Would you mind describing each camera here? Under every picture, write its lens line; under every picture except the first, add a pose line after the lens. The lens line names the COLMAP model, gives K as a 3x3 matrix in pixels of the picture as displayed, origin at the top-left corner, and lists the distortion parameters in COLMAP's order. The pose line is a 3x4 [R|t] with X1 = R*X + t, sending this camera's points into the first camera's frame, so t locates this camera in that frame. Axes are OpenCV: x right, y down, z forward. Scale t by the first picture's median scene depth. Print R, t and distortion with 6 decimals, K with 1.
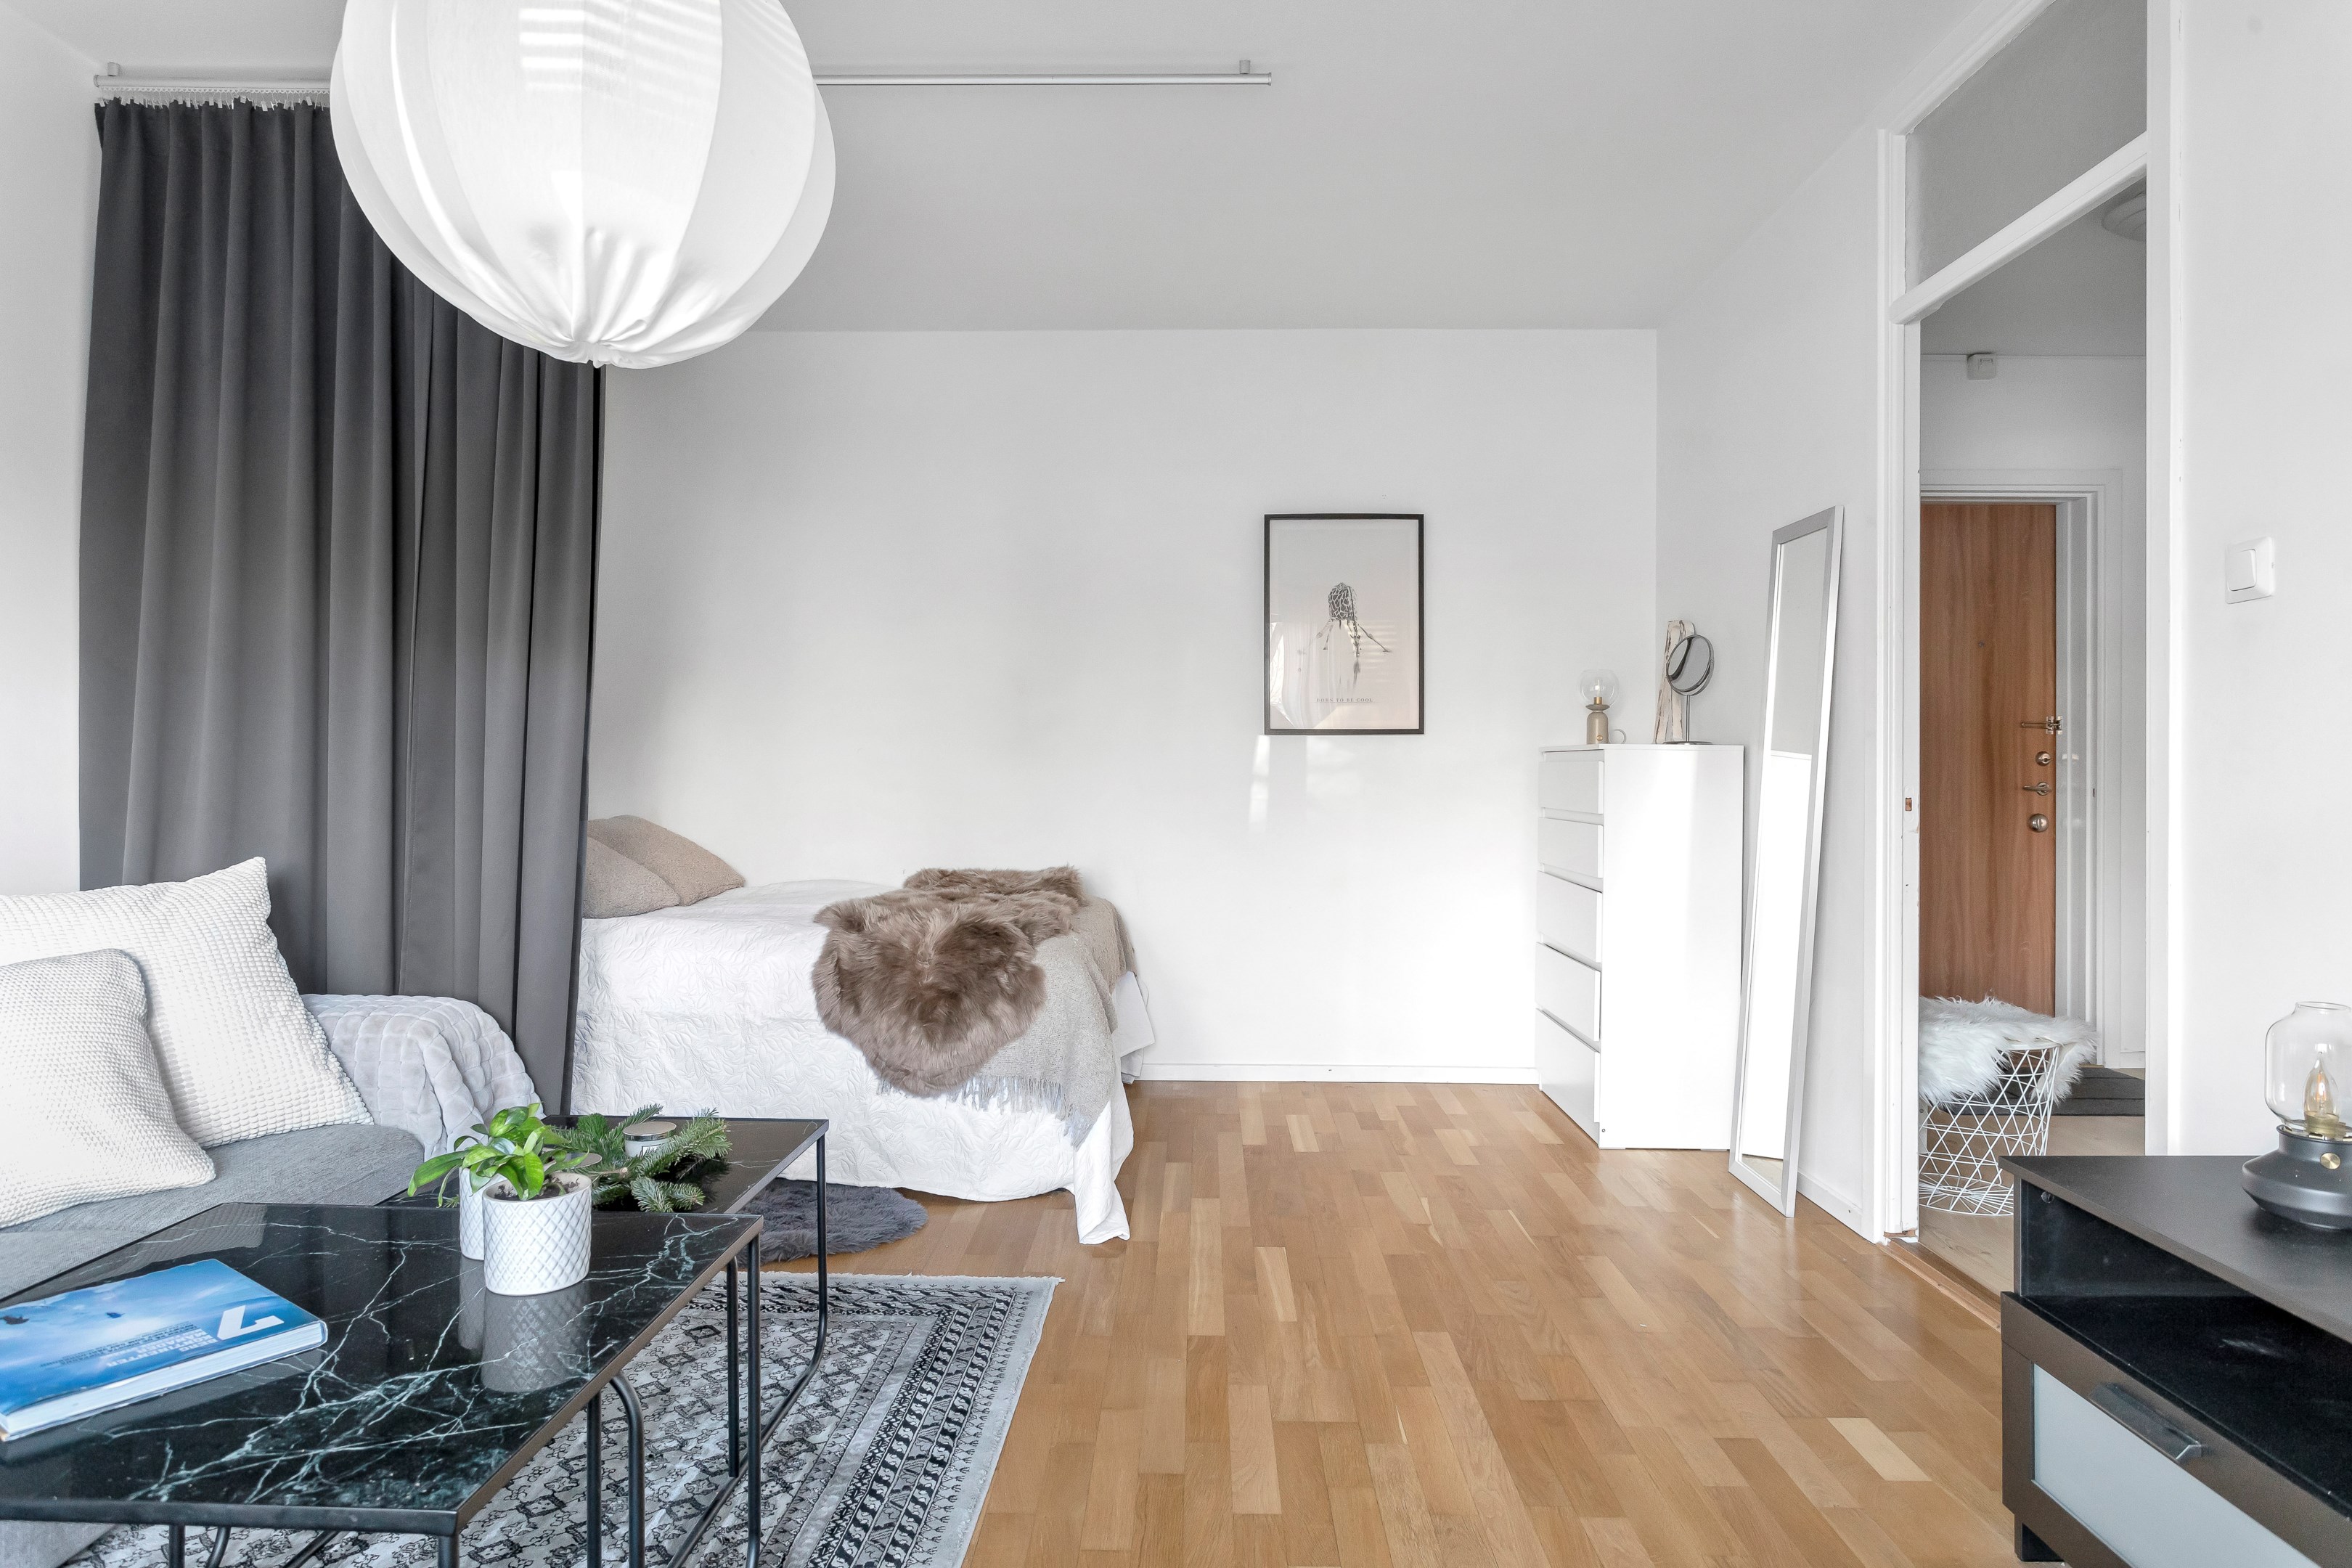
lens RADIAL K [[1449.9, 0, 1182.7], [0, 1449.9, 780.4], [0, 0, 1]] dist [-0.007818, 0.004636]
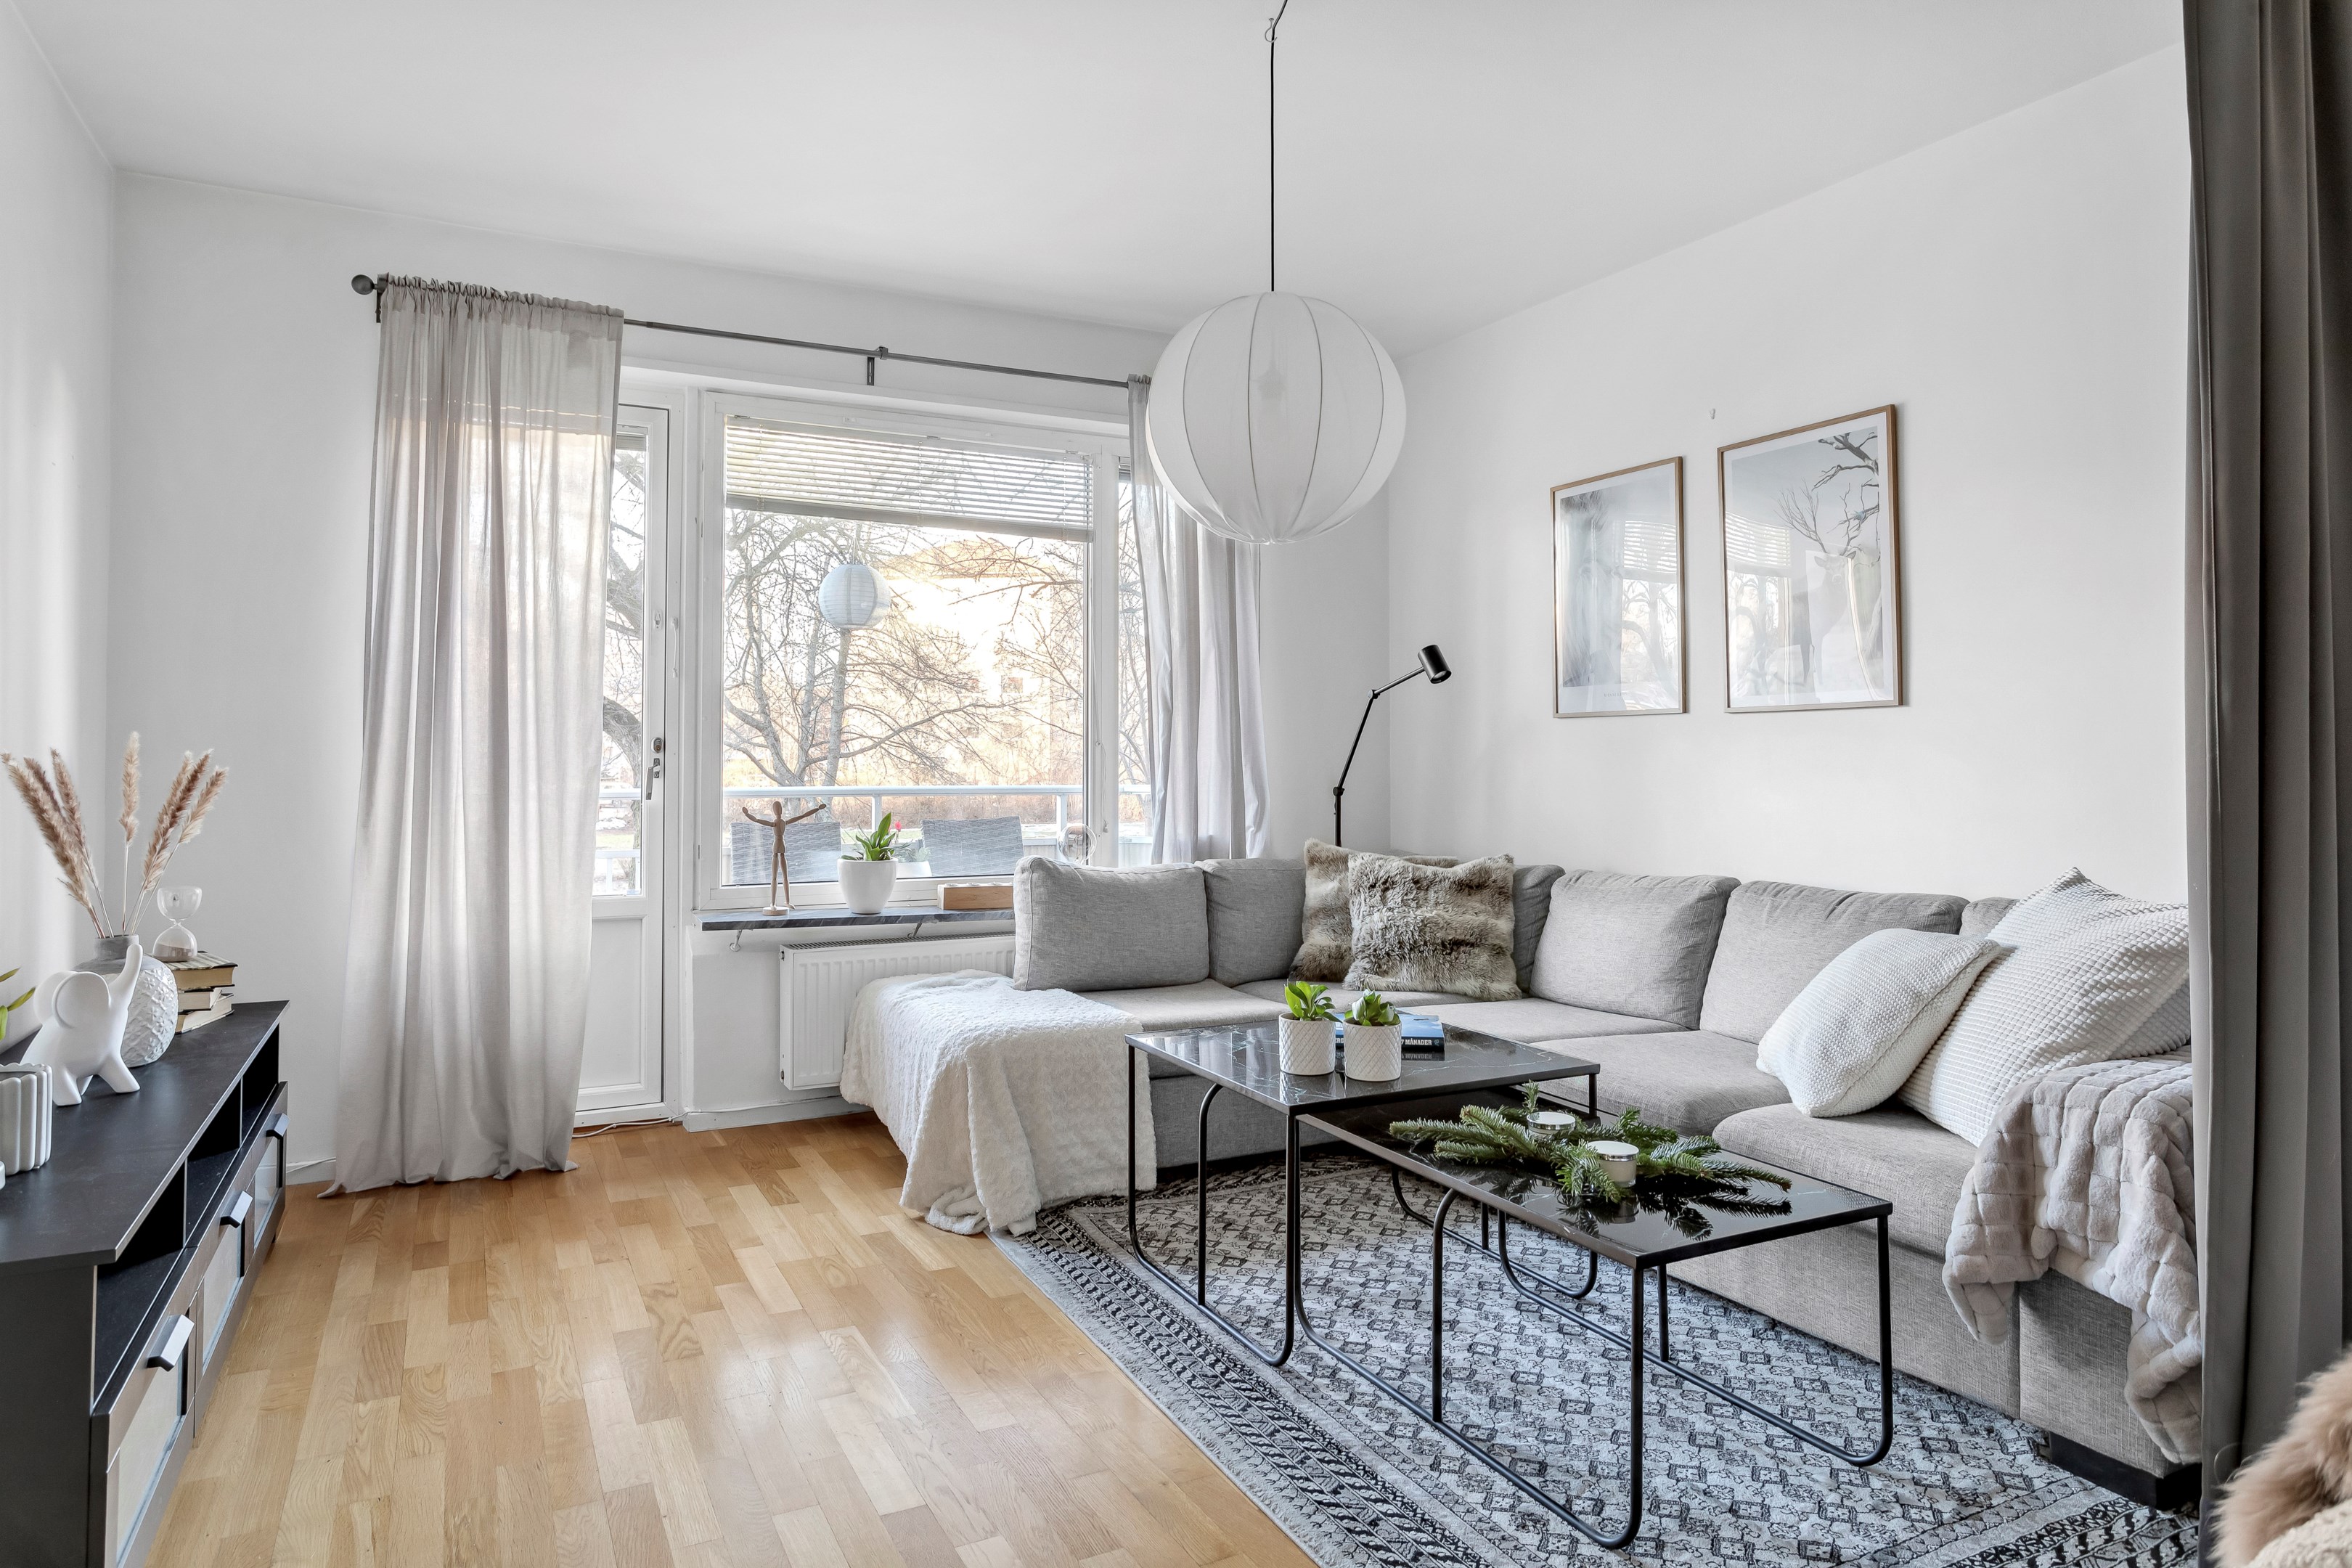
lens RADIAL K [[1393.8, 0, 1133.8], [0, 1393.8, 749.0], [0, 0, 1]] dist [-0.000604, 0.001998]
pose [[-0.895514, -0.012888, -0.444846, 0.308144], [-0.014954, 0.999888, 0.001134, -0.019607], [0.444782, 0.007668, -0.895606, 1.532345]]
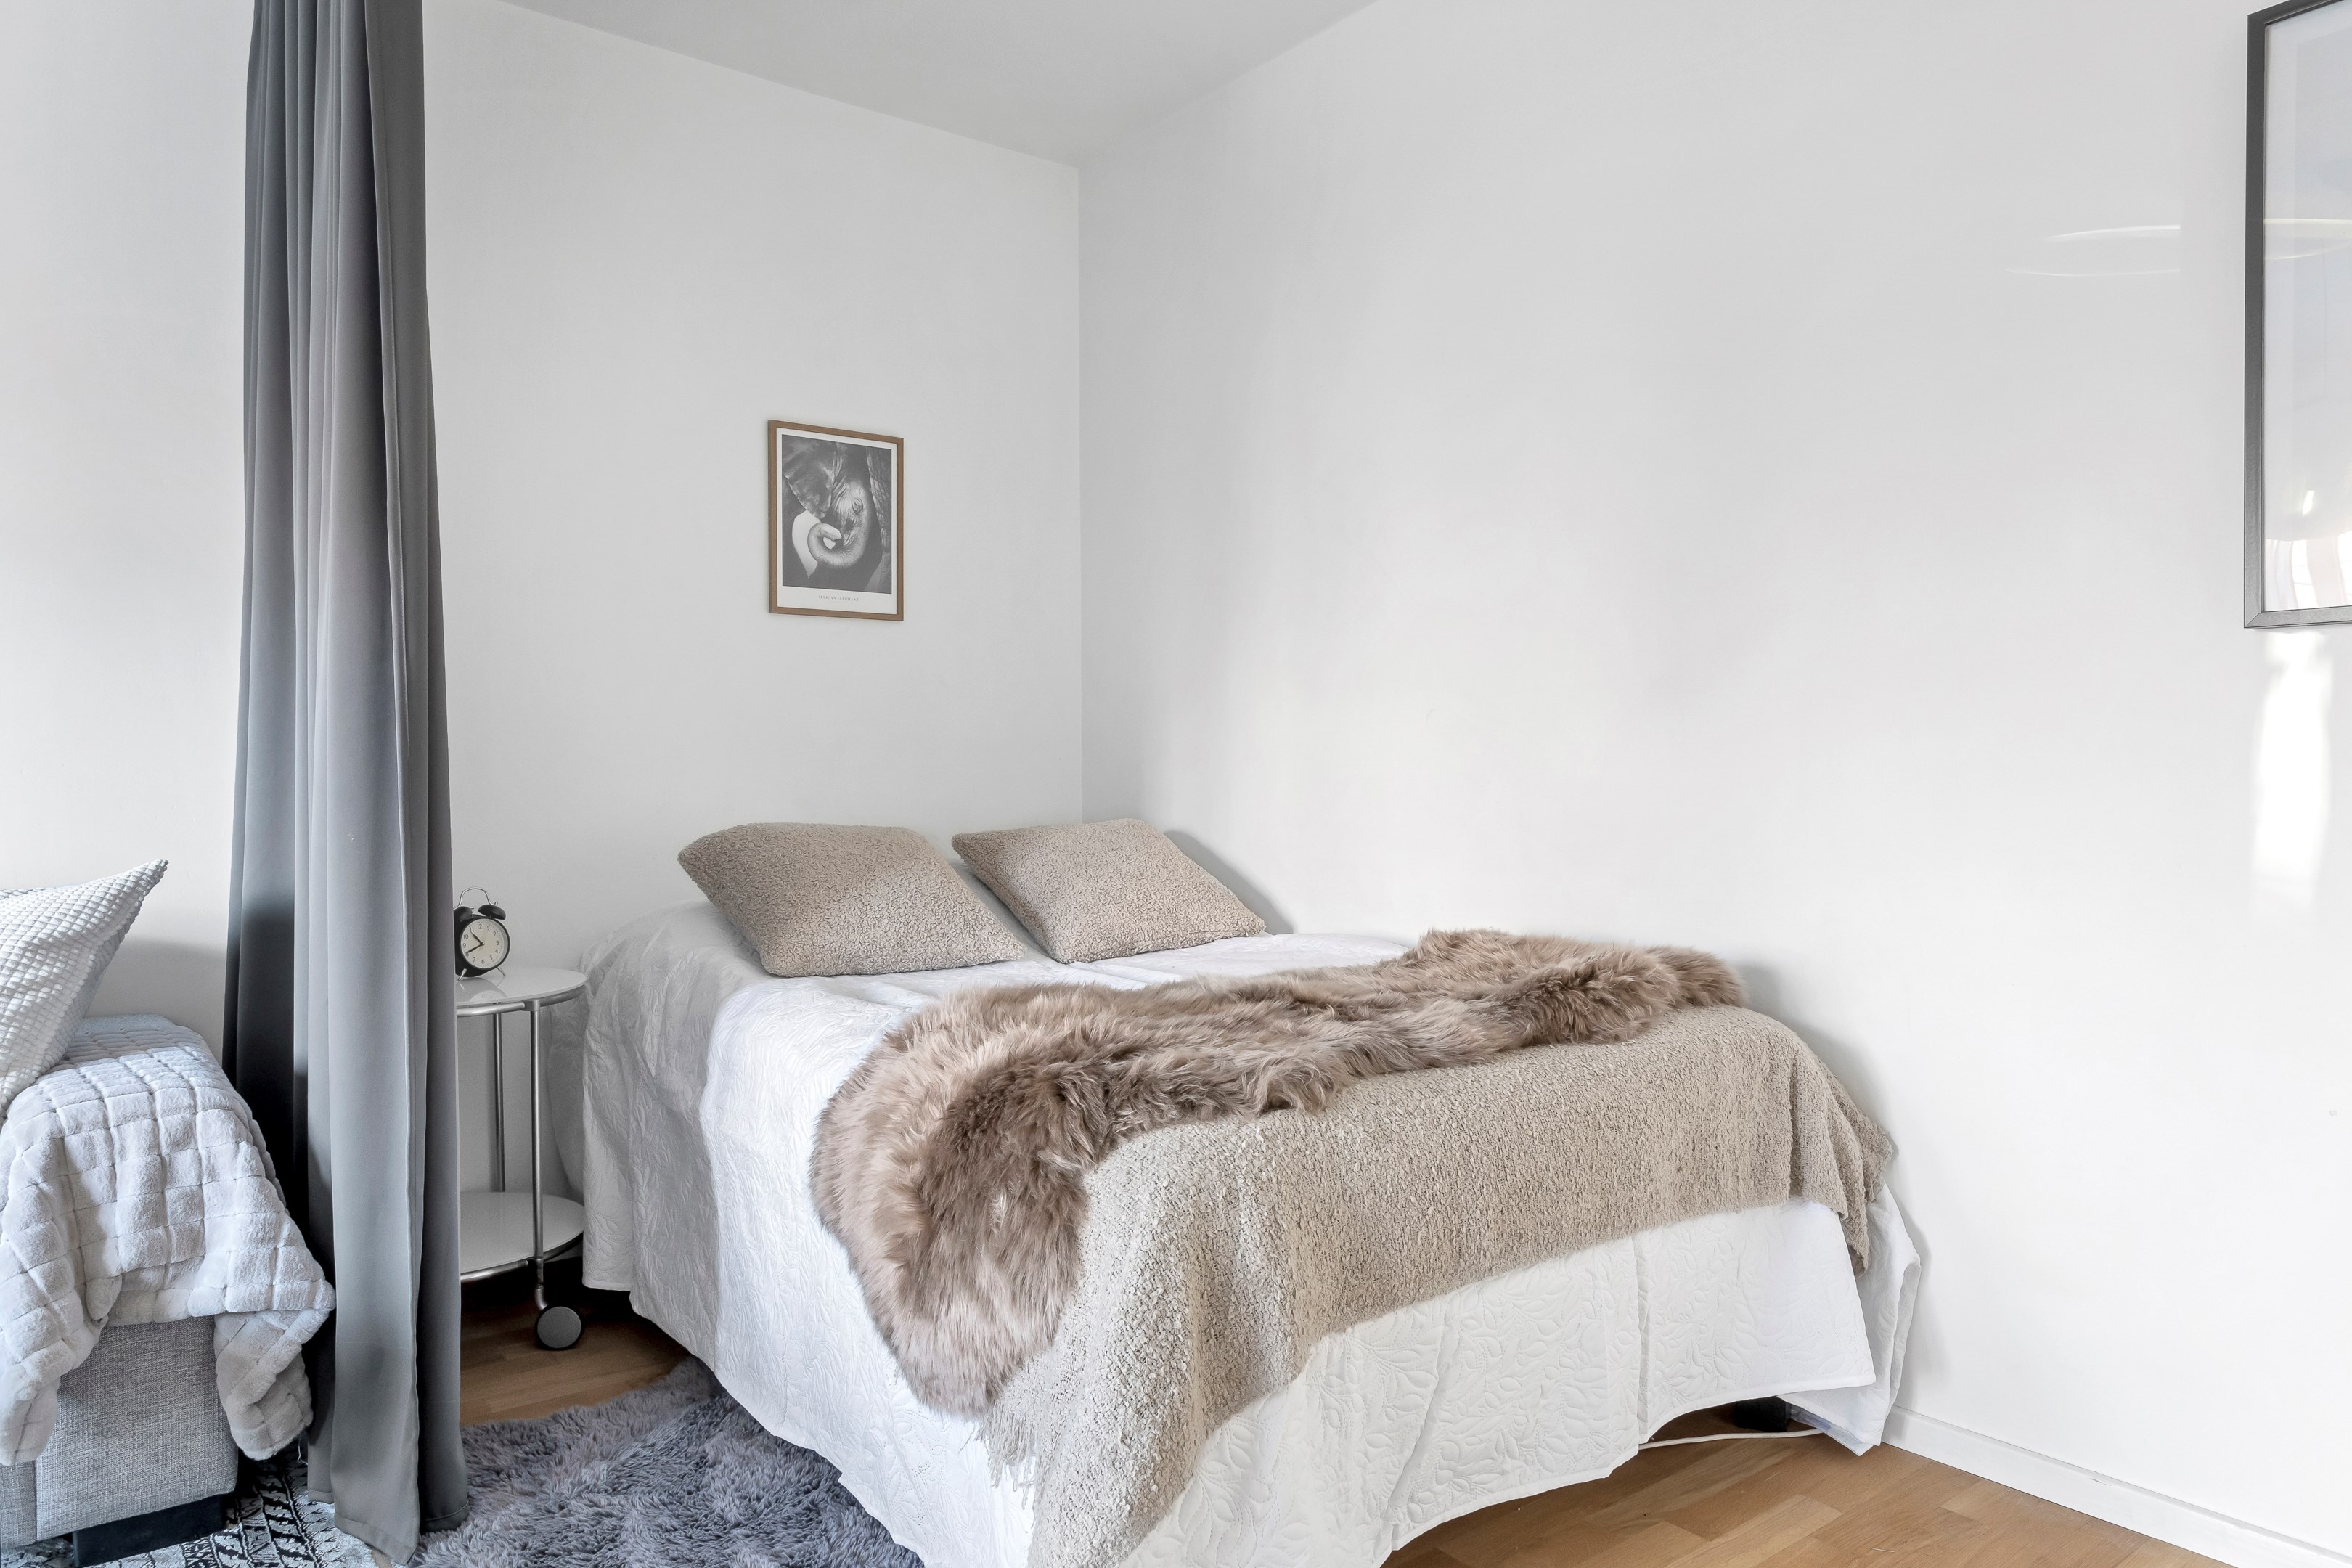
lens RADIAL K [[1487.8, 0, 1180.2], [0, 1487.8, 821.7], [0, 0, 1]] dist [-0.007665, 0.004117]
pose [[0.611500, 0.012417, -0.791147, 0.339892], [-0.002848, 0.999905, 0.013492, 0.022493], [0.791239, -0.005997, 0.611477, 1.025551]]
